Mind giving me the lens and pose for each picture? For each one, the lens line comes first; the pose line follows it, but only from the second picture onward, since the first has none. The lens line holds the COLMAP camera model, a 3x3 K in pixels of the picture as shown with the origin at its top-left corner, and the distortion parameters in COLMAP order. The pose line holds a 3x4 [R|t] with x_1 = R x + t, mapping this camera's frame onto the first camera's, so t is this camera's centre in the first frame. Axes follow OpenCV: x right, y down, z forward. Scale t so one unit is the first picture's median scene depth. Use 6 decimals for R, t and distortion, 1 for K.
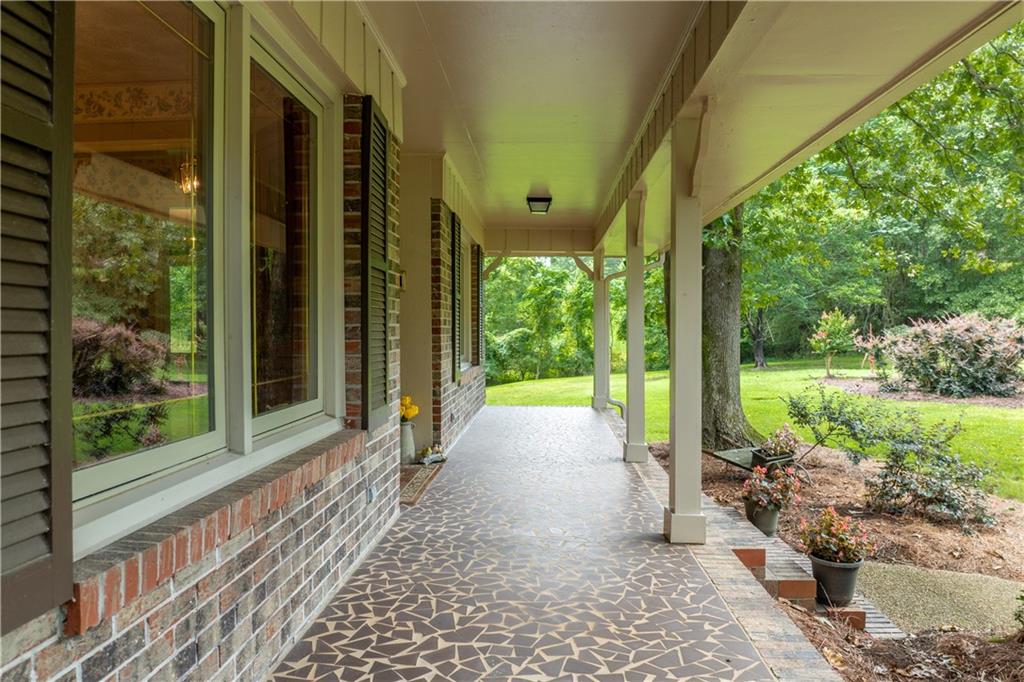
lens RADIAL K [[723.9, 0, 517.6], [0, 723.9, 339.7], [0, 0, 1]] dist [-0.038620, 0.000646]
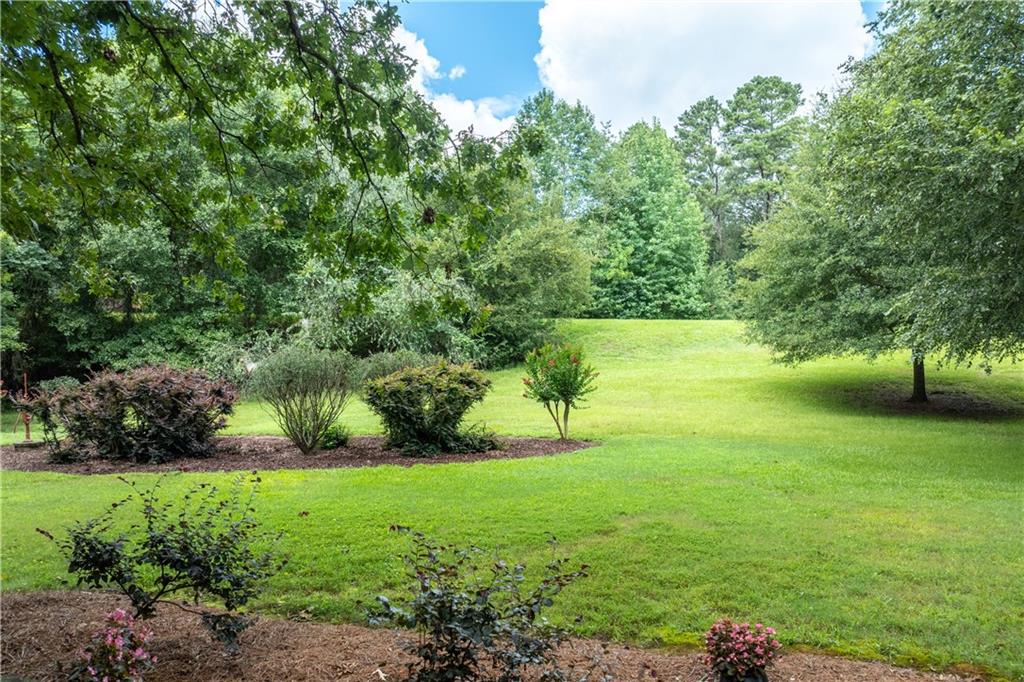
lens RADIAL K [[730.2, 0, 517.8], [0, 730.2, 384.5], [0, 0, 1]] dist [-0.032095, -0.002146]
pose [[0.437047, -0.003220, 0.899433, 0.041885], [0.012890, 0.999913, -0.002684, -0.002415], [-0.899346, 0.012767, 0.437051, 0.239450]]
